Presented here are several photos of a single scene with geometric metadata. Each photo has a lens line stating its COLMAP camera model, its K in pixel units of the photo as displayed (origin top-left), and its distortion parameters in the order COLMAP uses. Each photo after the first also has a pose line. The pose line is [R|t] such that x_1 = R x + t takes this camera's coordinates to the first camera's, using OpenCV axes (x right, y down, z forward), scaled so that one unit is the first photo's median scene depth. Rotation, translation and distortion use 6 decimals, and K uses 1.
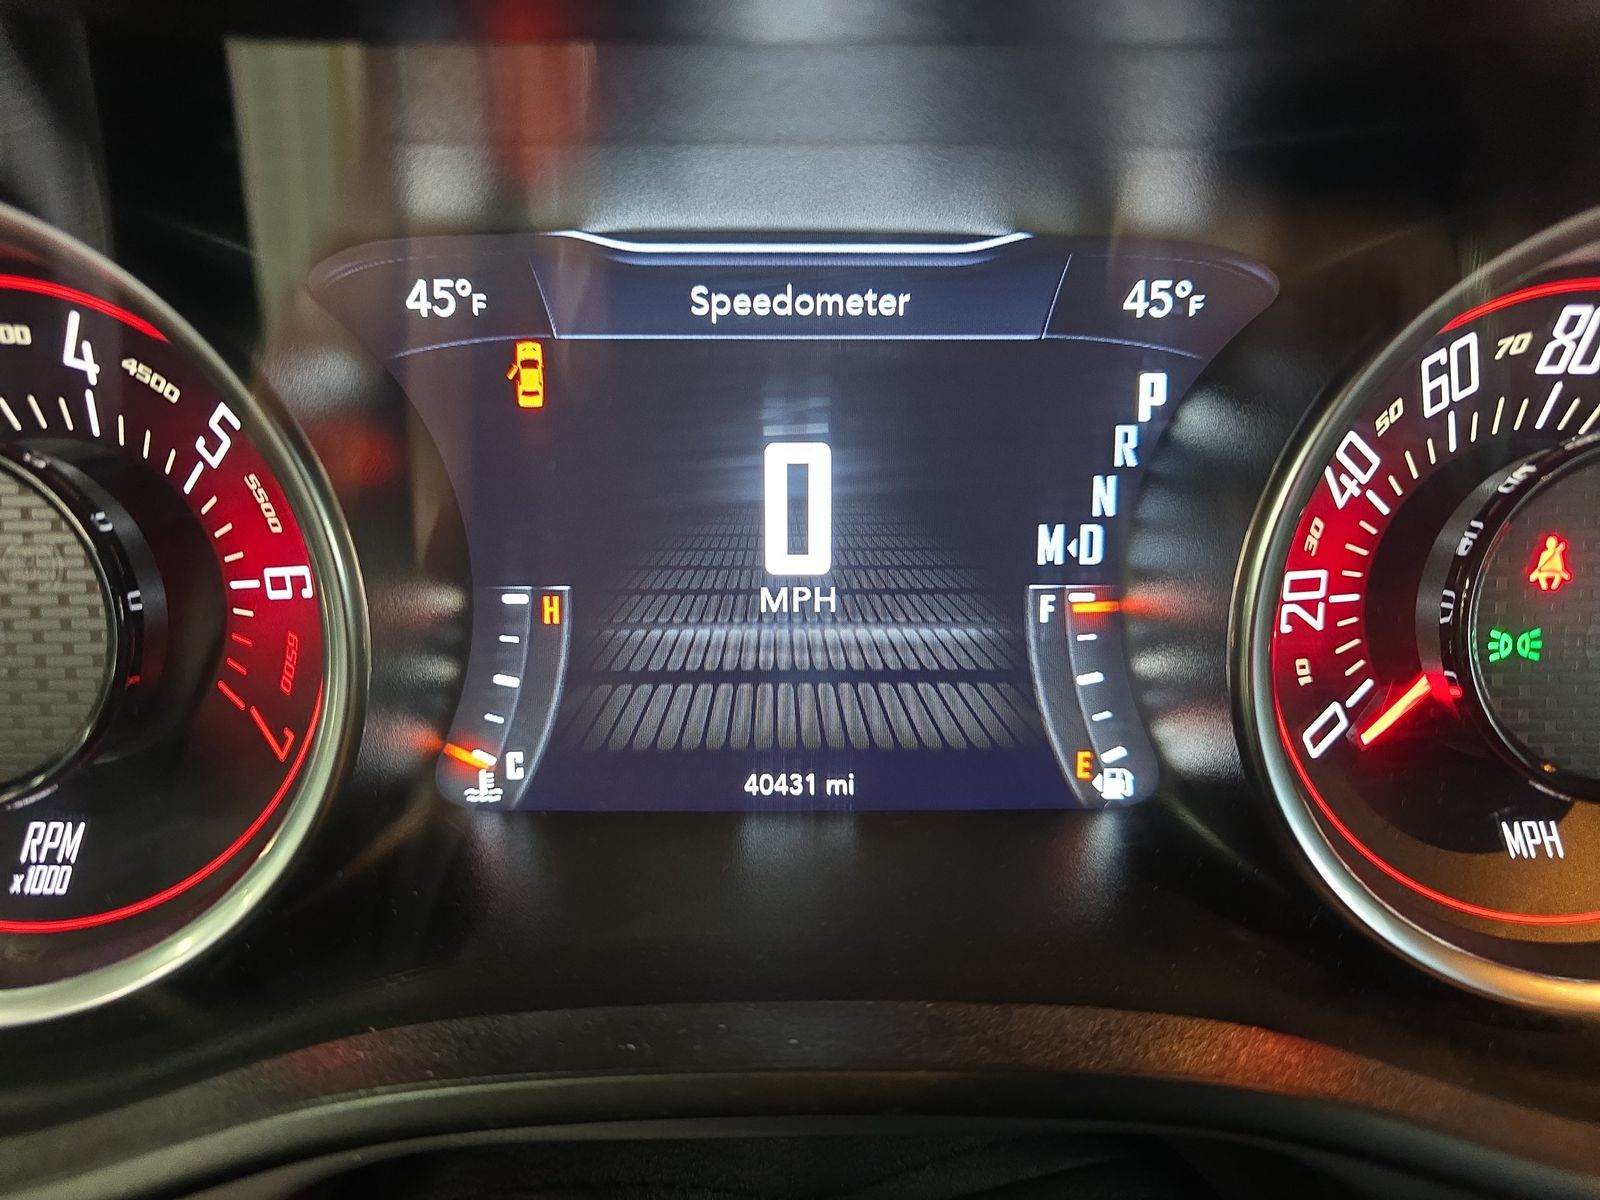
lens RADIAL K [[1066.2, 0, 808.0], [0, 1066.2, 588.2], [0, 0, 1]] dist [0.025659, -0.021727]
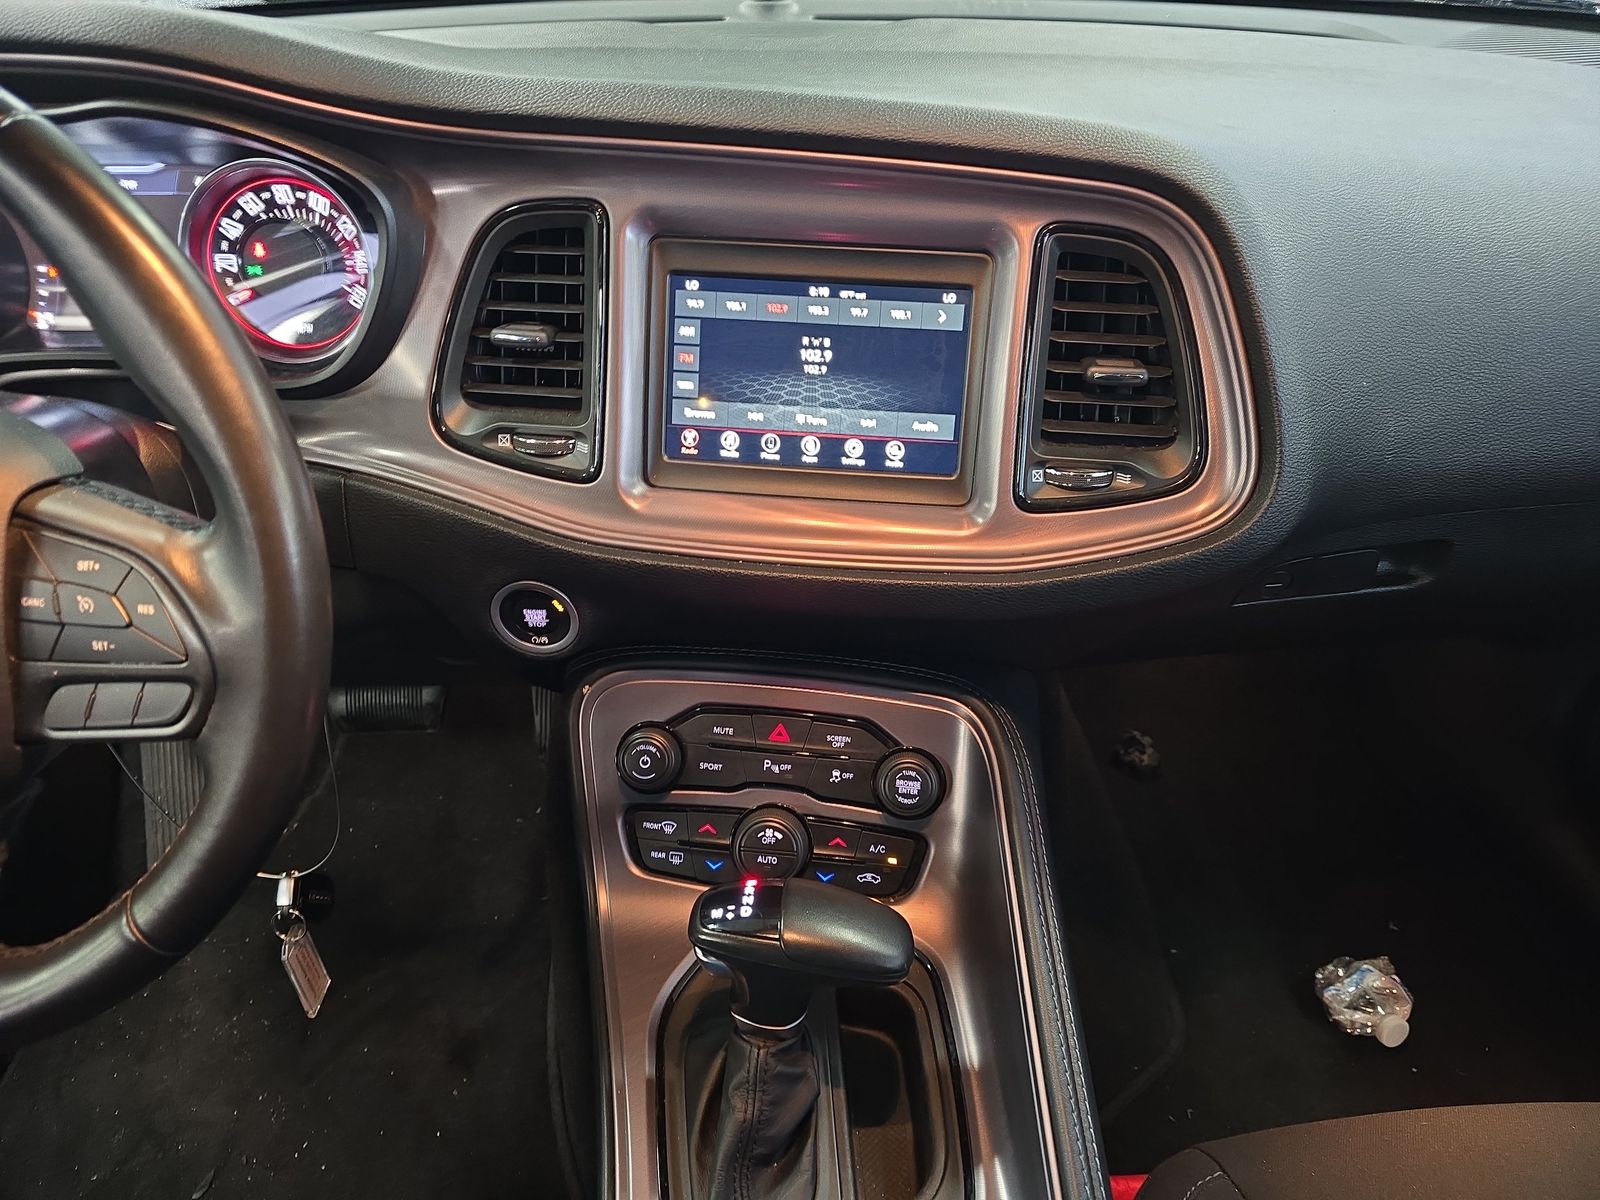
lens RADIAL K [[1066.2, 0, 798.0], [0, 1066.2, 607.3], [0, 0, 1]] dist [0.025659, -0.021727]
pose [[0.999886, -0.010815, 0.010566, 2.342188], [0.008886, 0.985734, 0.168075, 0.576105], [-0.012233, -0.167962, 0.985718, -2.945556]]
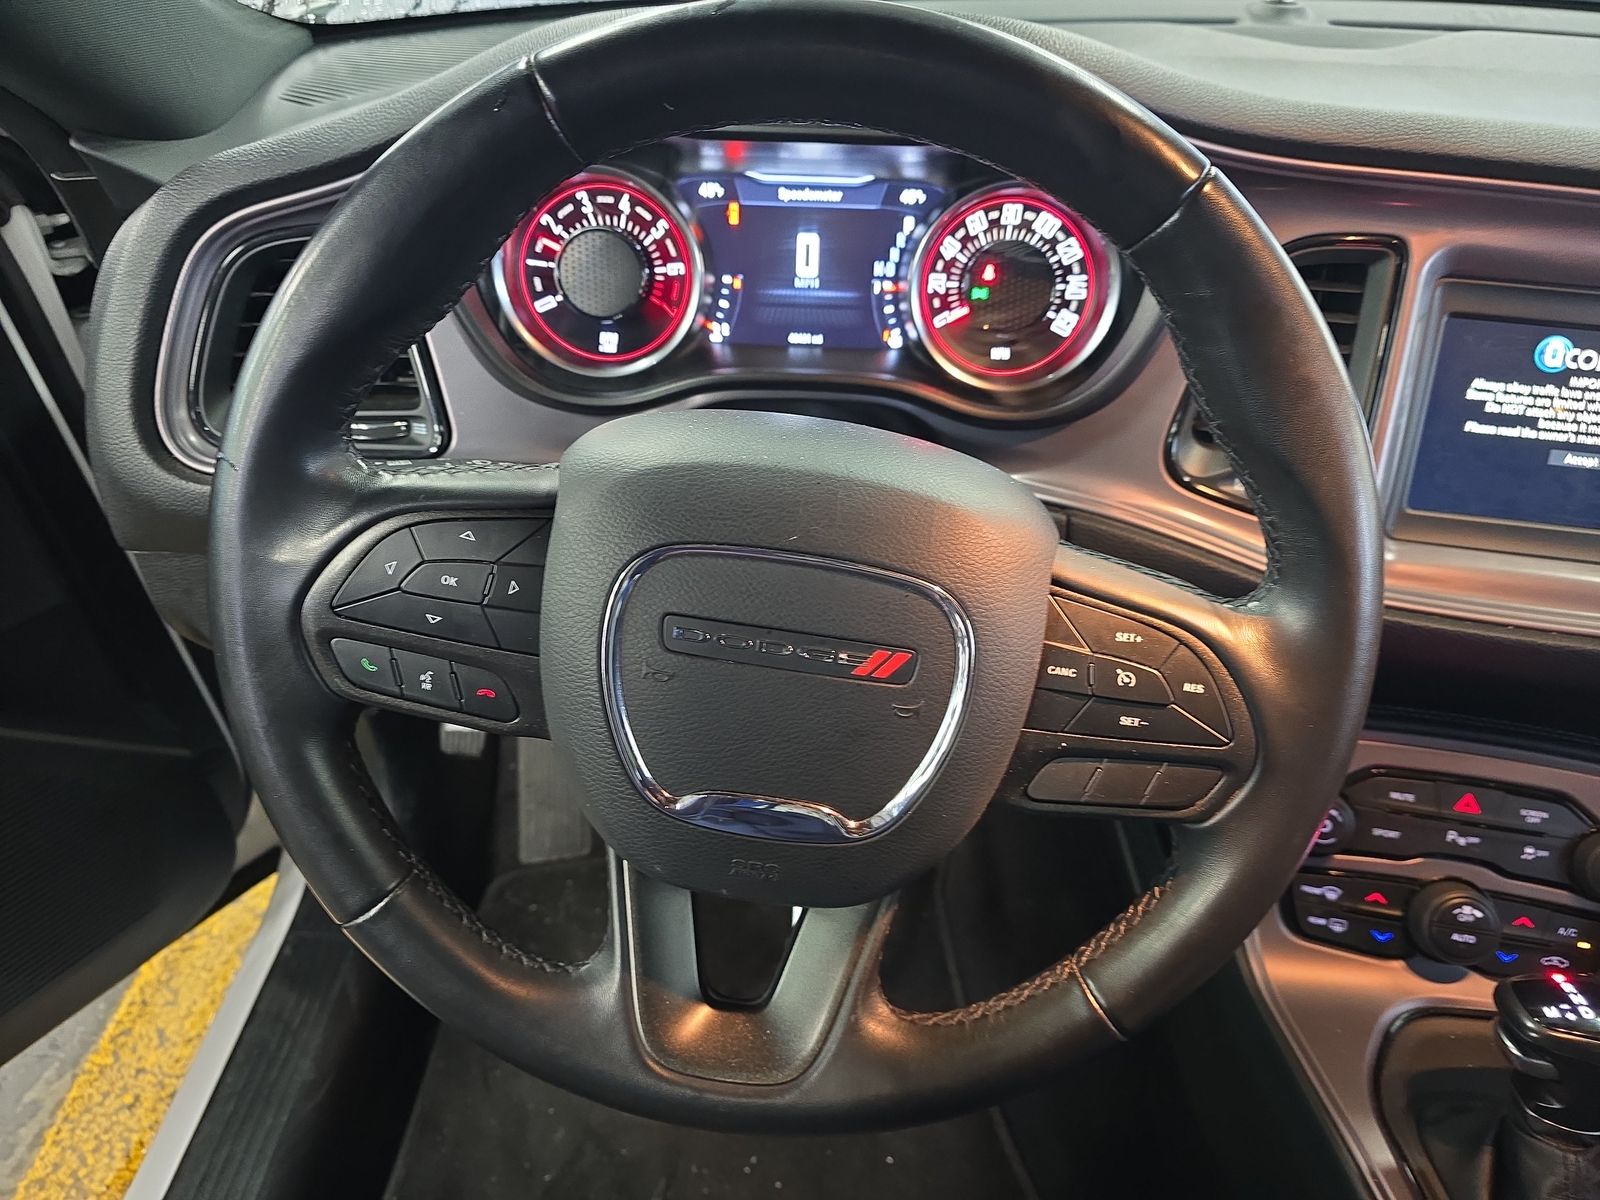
lens RADIAL K [[1066.2, 0, 799.9], [0, 1066.2, 608.0], [0, 0, 1]] dist [0.025659, -0.021727]
pose [[0.998773, 0.042402, -0.025584, 0.108331], [-0.036793, 0.981139, 0.189769, 0.409153], [0.033148, -0.188595, 0.981495, -2.759720]]
